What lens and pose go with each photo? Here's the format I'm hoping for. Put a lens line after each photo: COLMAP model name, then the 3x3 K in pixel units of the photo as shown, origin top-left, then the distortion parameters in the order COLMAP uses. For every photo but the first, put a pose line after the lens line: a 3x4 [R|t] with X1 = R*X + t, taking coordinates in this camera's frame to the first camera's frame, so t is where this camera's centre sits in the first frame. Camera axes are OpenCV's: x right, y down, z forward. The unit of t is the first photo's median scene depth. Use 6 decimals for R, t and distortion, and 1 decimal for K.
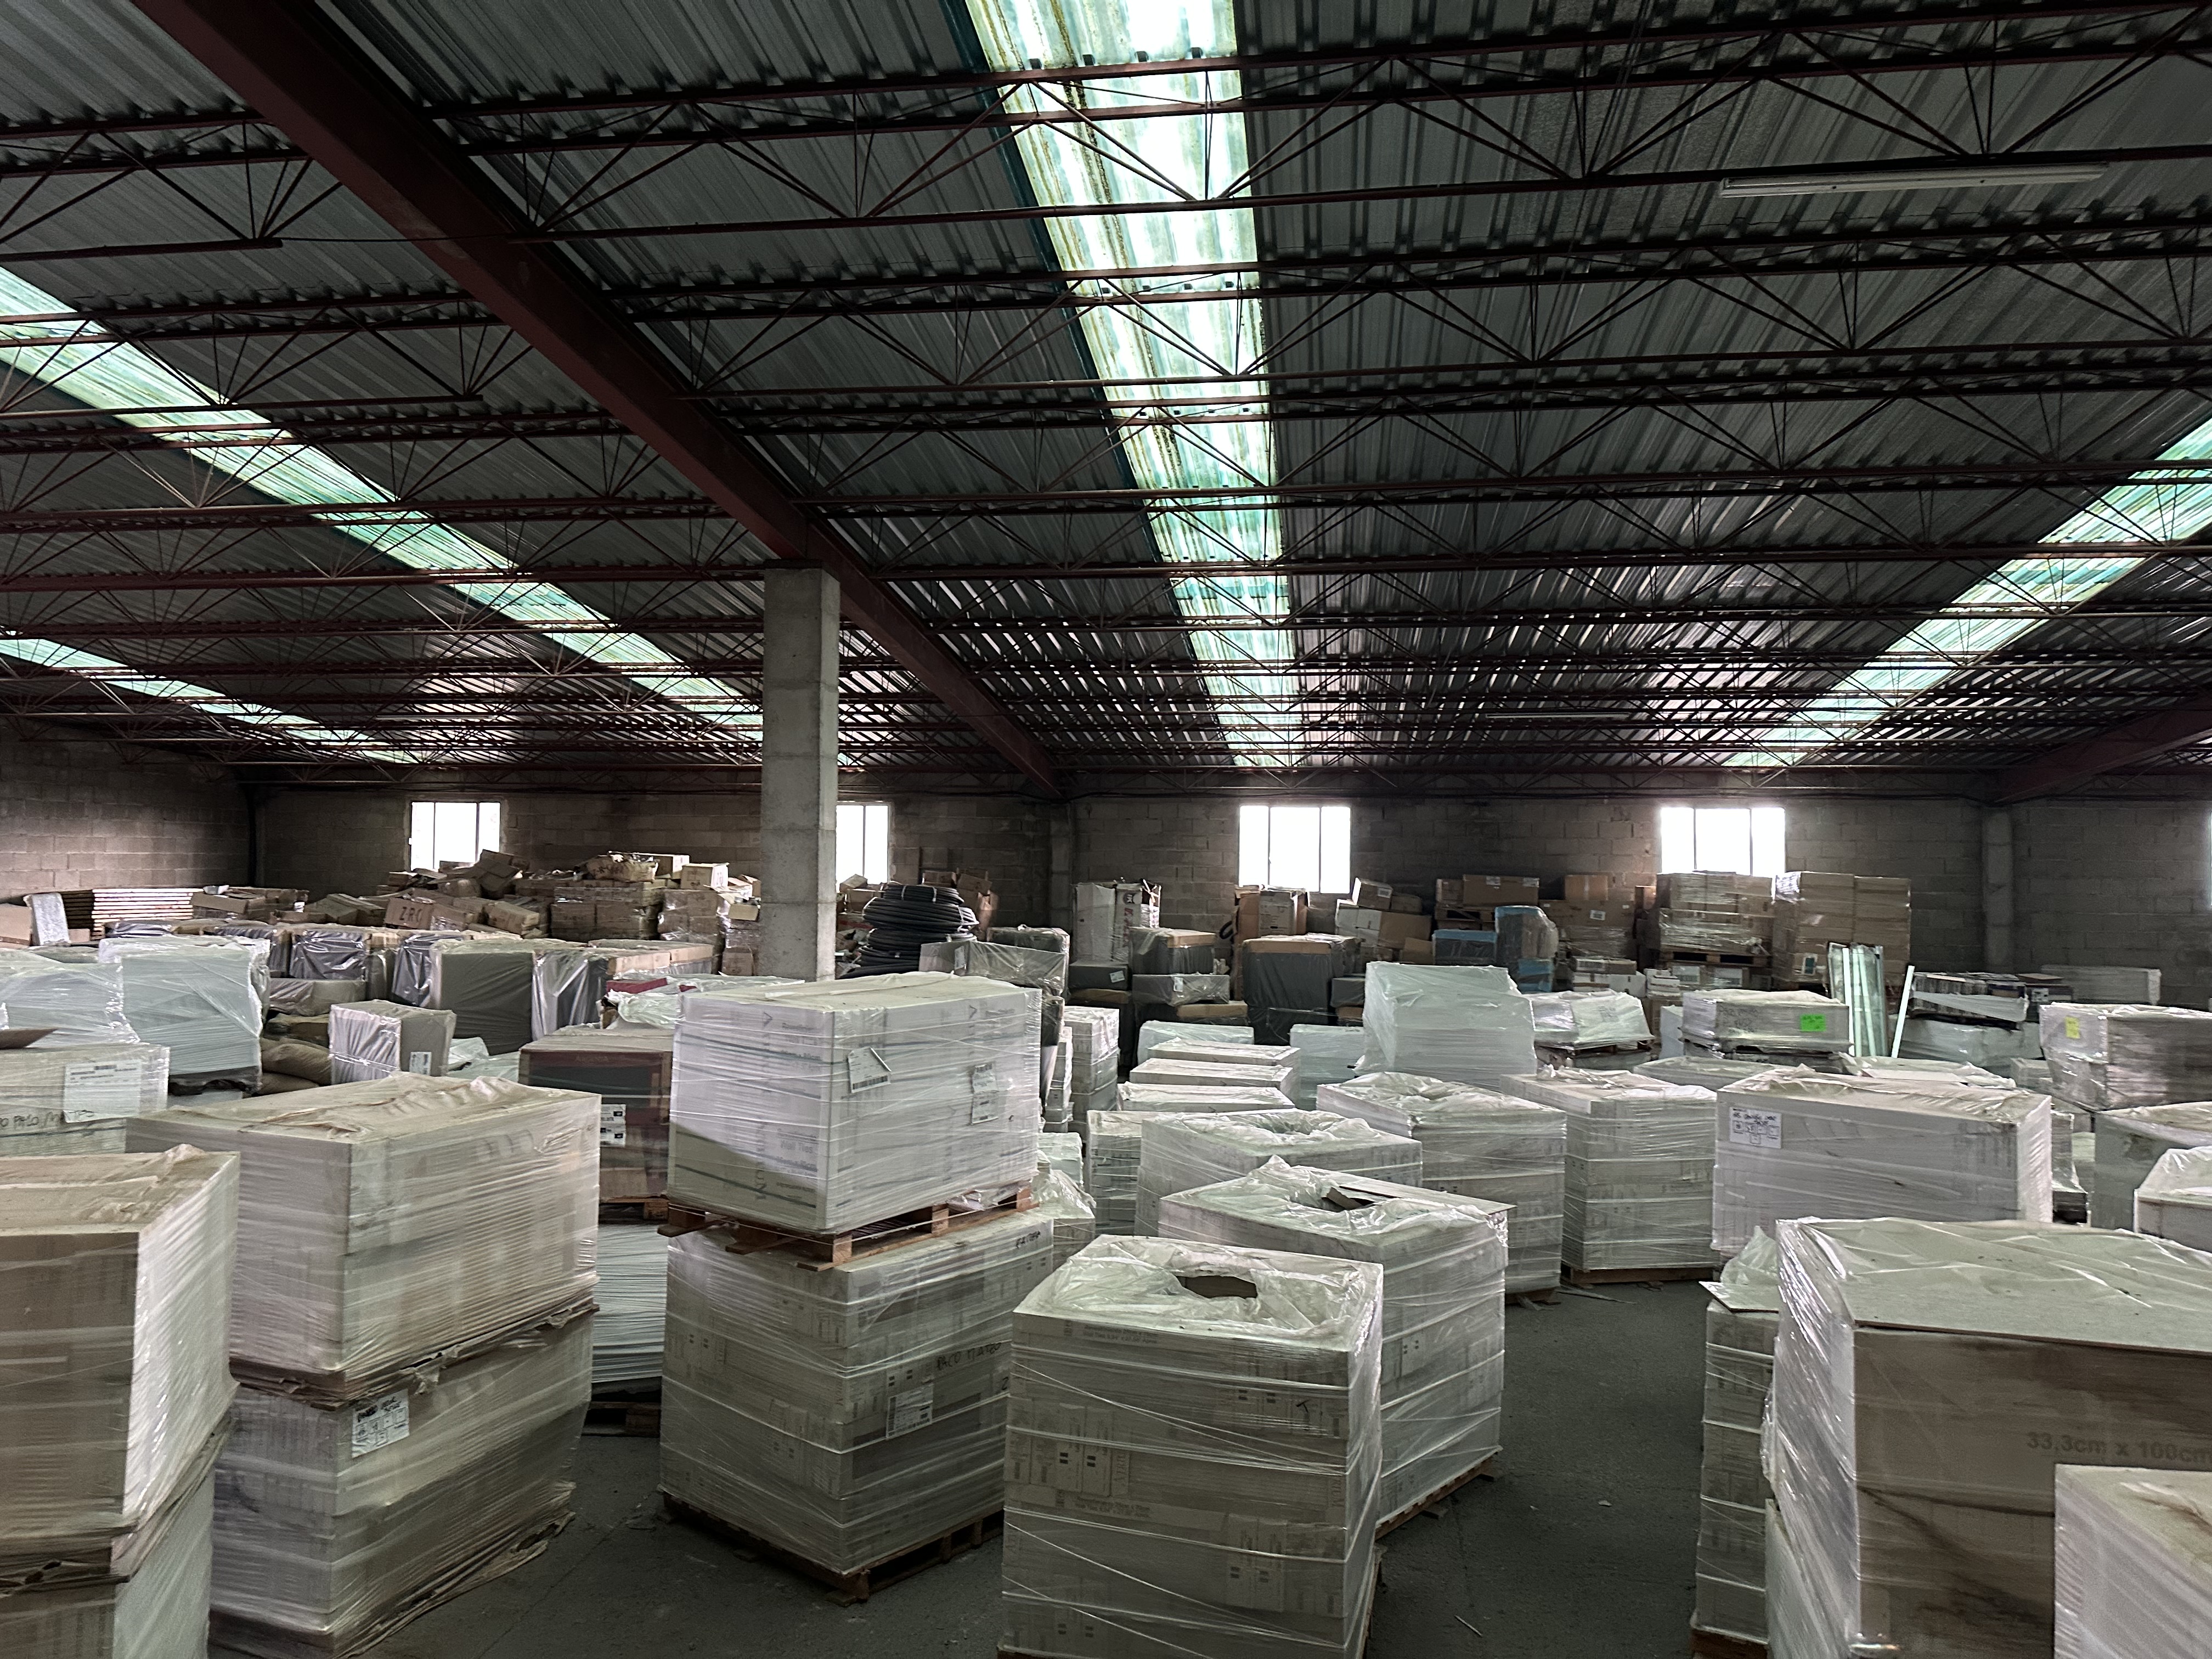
lens RADIAL K [[1562.3, 0, 1094.7], [0, 1562.3, 822.9], [0, 0, 1]] dist [0.038162, -0.031353]
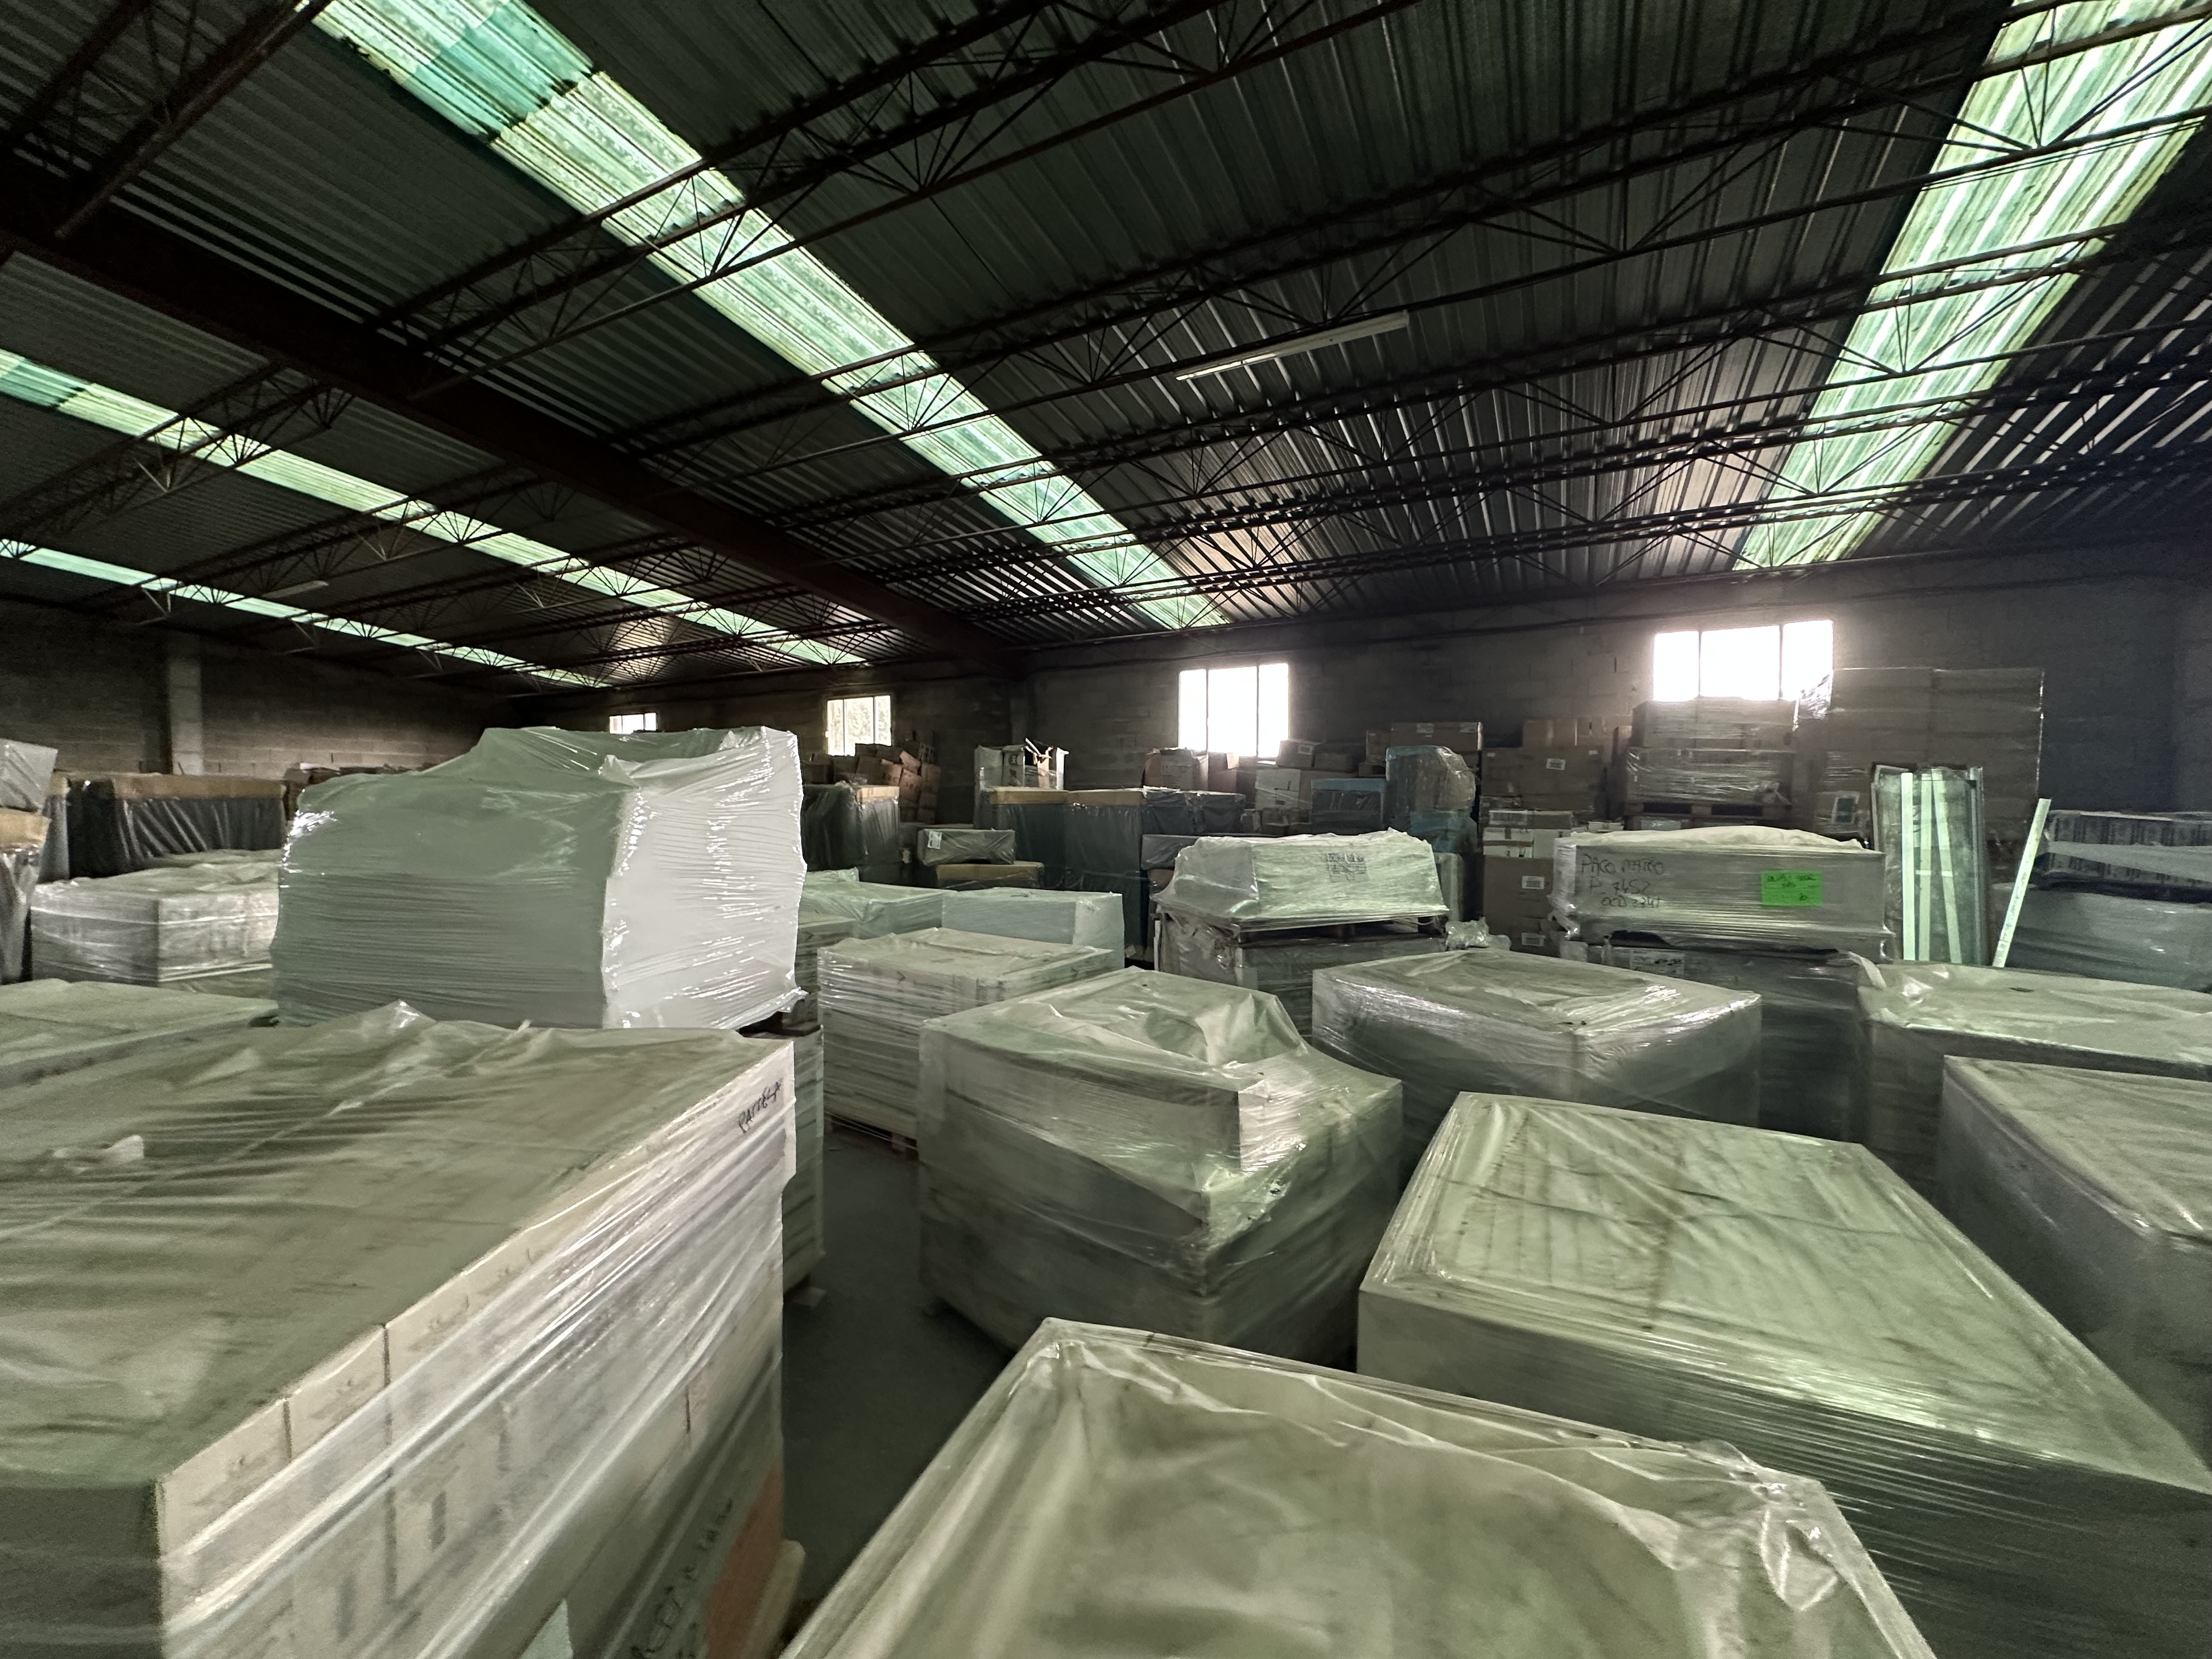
lens RADIAL K [[884.1, 0, 1111.5], [0, 884.1, 831.8], [0, 0, 1]] dist [0.001423, -0.000173]
pose [[0.949133, -0.004571, -0.314842, 0.314063], [0.021556, 0.998492, 0.050488, 0.083671], [0.314137, -0.054706, 0.947800, 0.619996]]
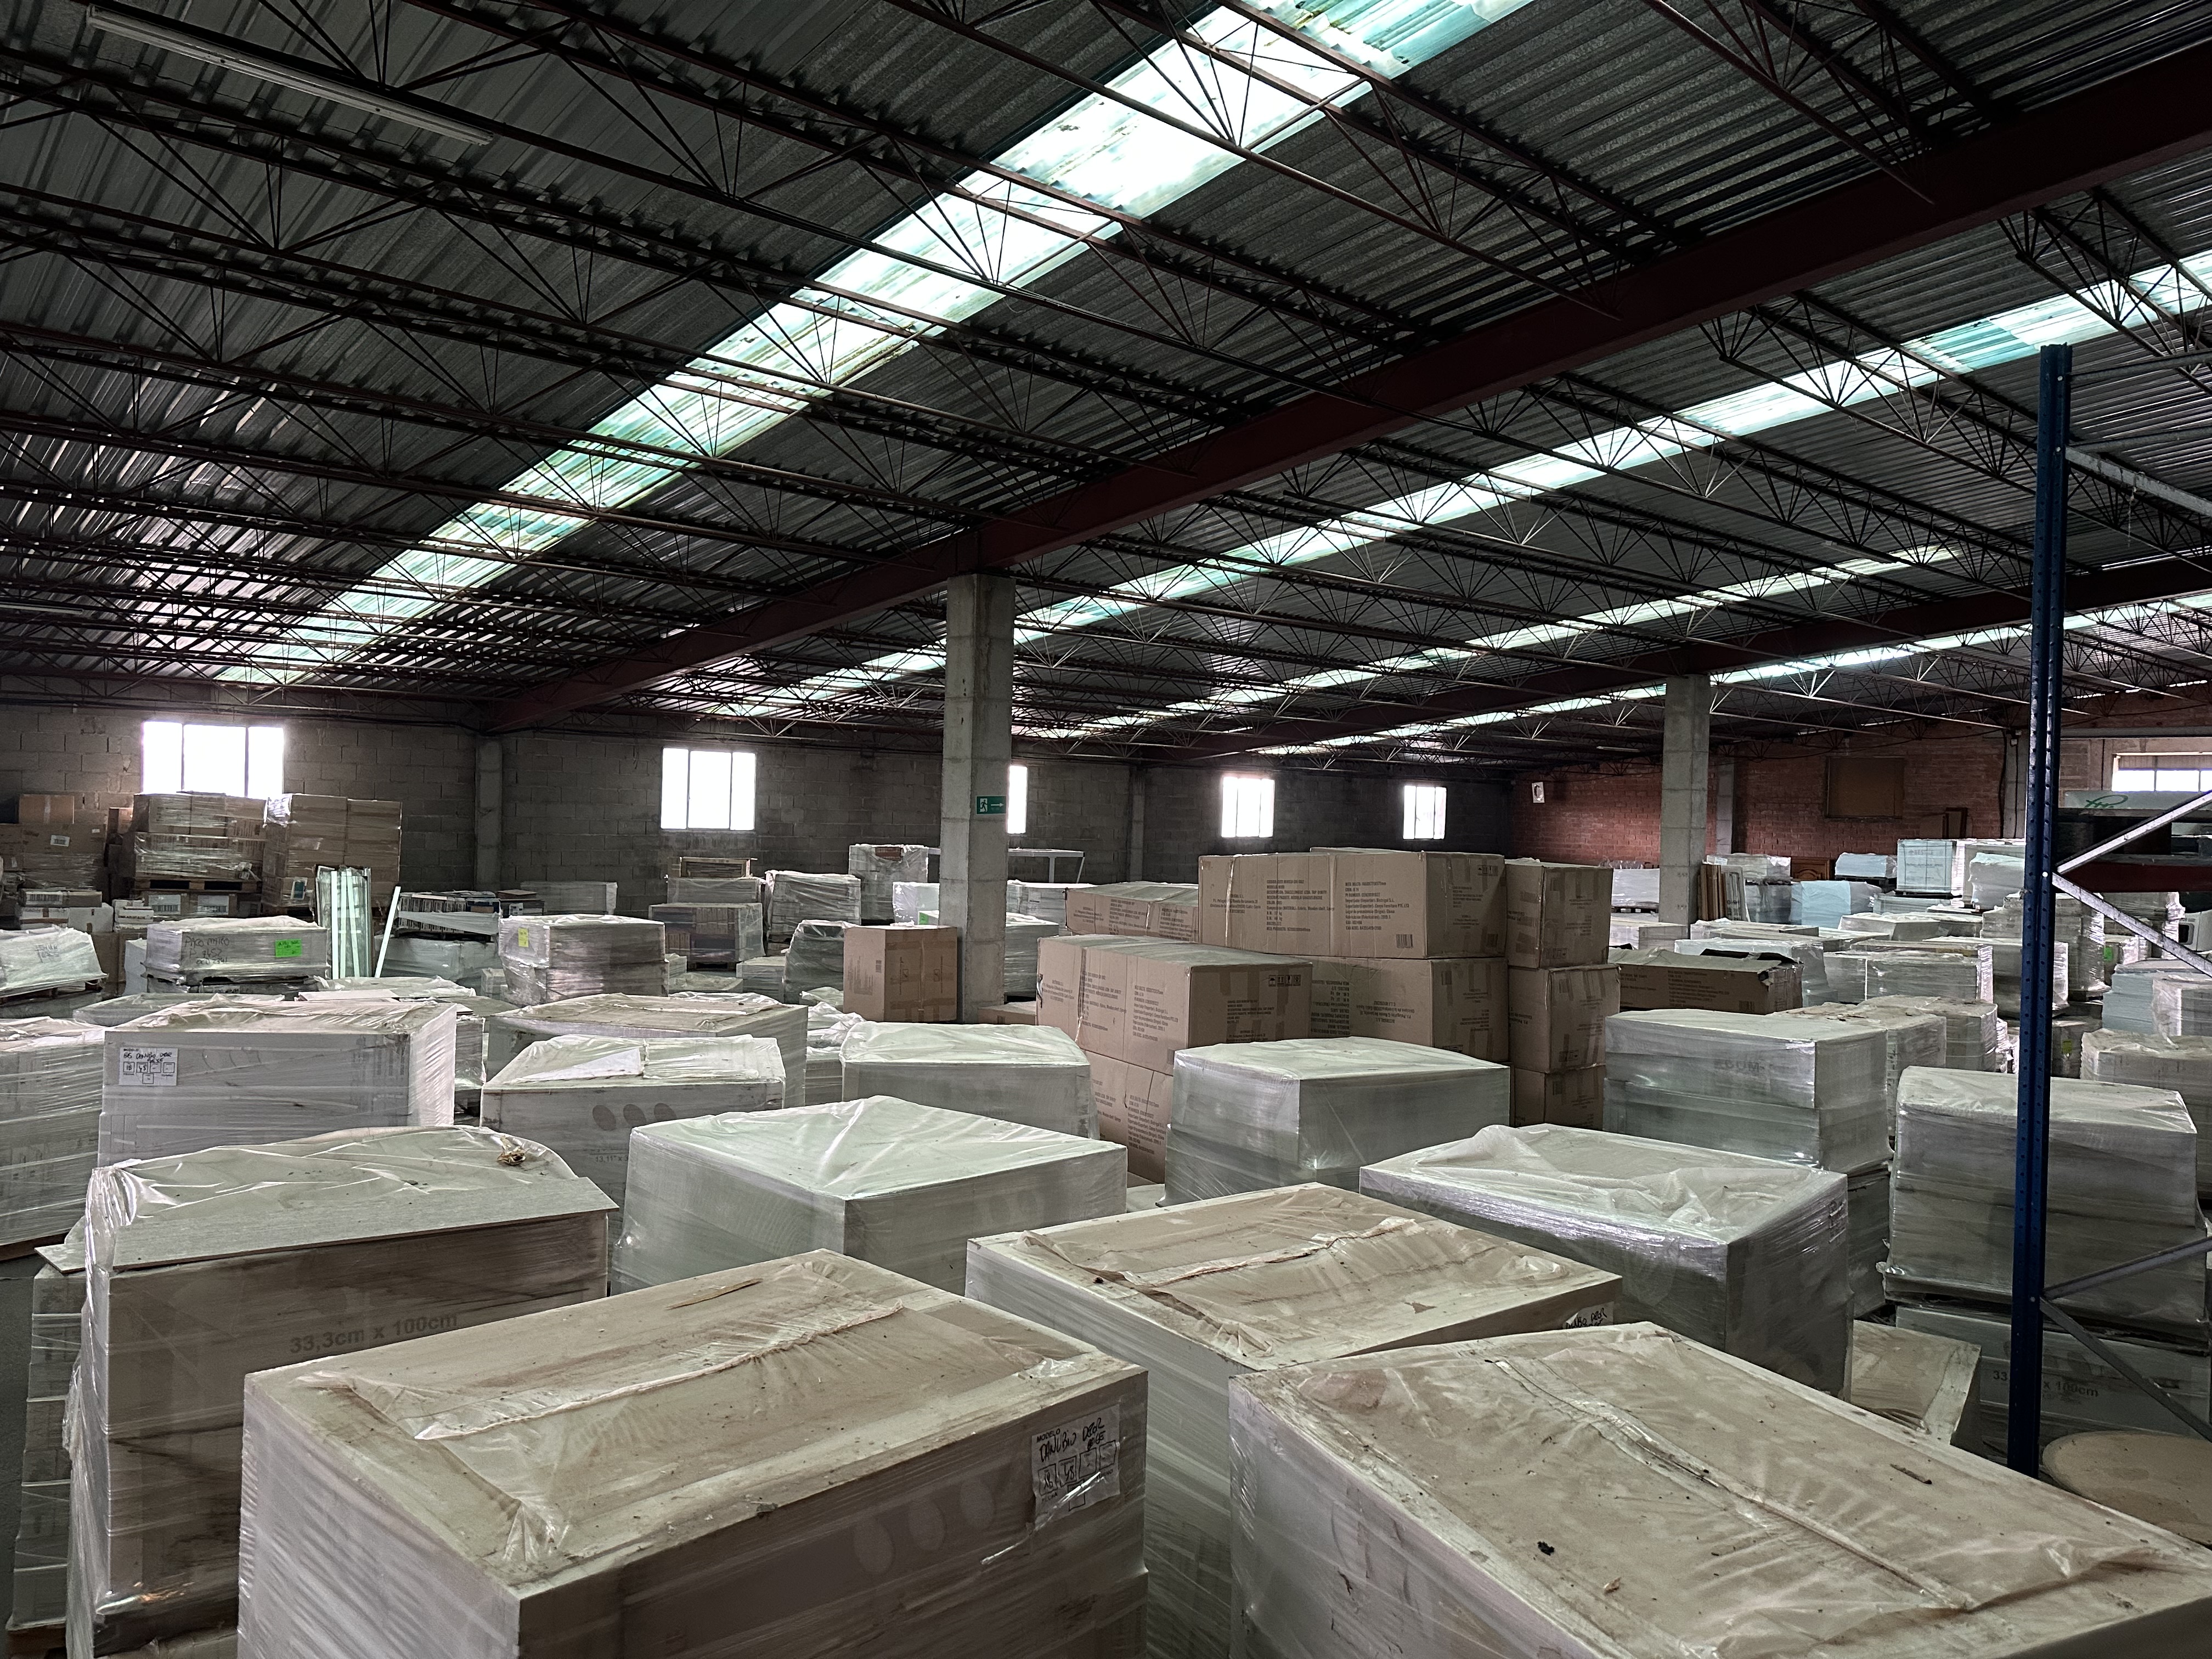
lens RADIAL K [[1562.3, 0, 1094.7], [0, 1562.3, 822.9], [0, 0, 1]] dist [0.038162, -0.031353]
pose [[0.646714, -0.000038, 0.762733, 0.031184], [-0.036865, 0.998830, 0.031307, 0.000274], [-0.761841, -0.048364, 0.645956, -0.008086]]
